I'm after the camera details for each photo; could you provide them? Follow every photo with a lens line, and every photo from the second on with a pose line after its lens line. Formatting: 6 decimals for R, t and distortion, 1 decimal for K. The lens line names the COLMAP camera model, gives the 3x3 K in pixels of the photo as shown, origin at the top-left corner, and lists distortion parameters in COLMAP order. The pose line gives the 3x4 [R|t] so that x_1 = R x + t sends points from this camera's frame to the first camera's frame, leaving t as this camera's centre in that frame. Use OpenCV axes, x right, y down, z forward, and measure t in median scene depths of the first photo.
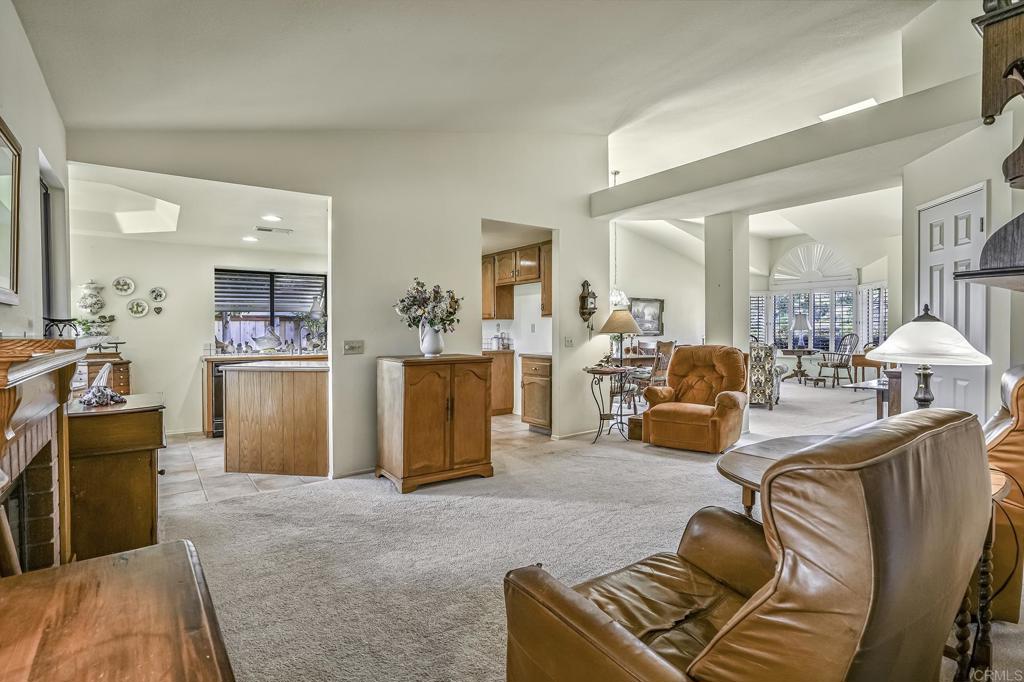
lens RADIAL K [[526.8, 0, 506.7], [0, 526.8, 333.8], [0, 0, 1]] dist [-0.002961, -0.000194]
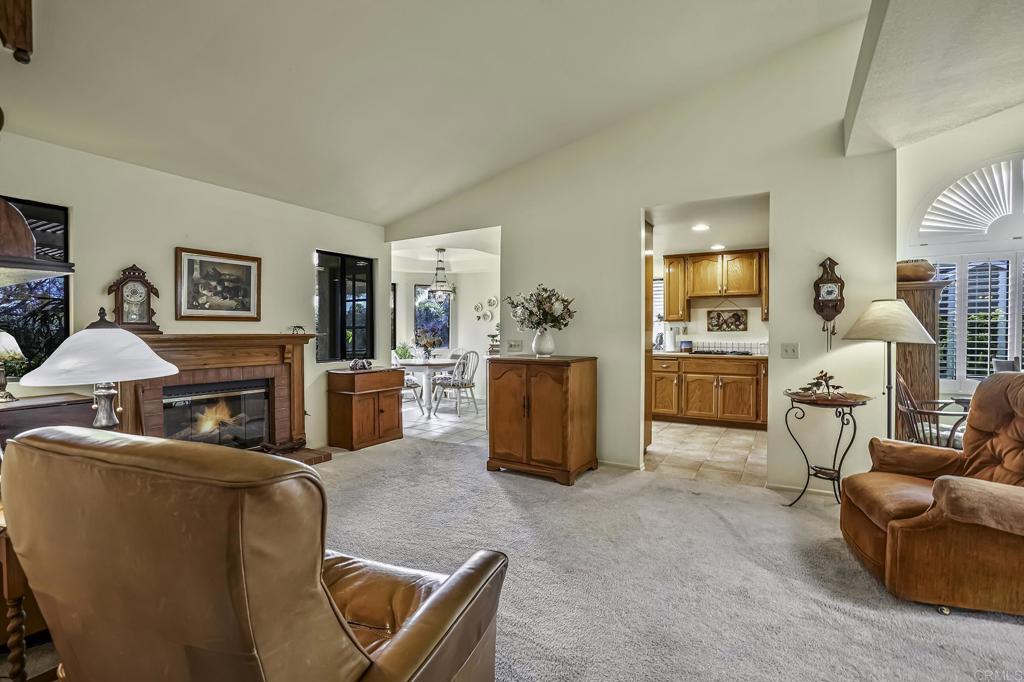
lens RADIAL K [[475.6, 0, 507.9], [0, 475.6, 339.4], [0, 0, 1]] dist [-0.034023, 0.002239]
pose [[0.380668, 0.023634, -0.924410, 0.707670], [-0.009934, 0.999720, 0.021468, -0.012628], [0.924659, 0.001011, 0.380796, 0.558023]]
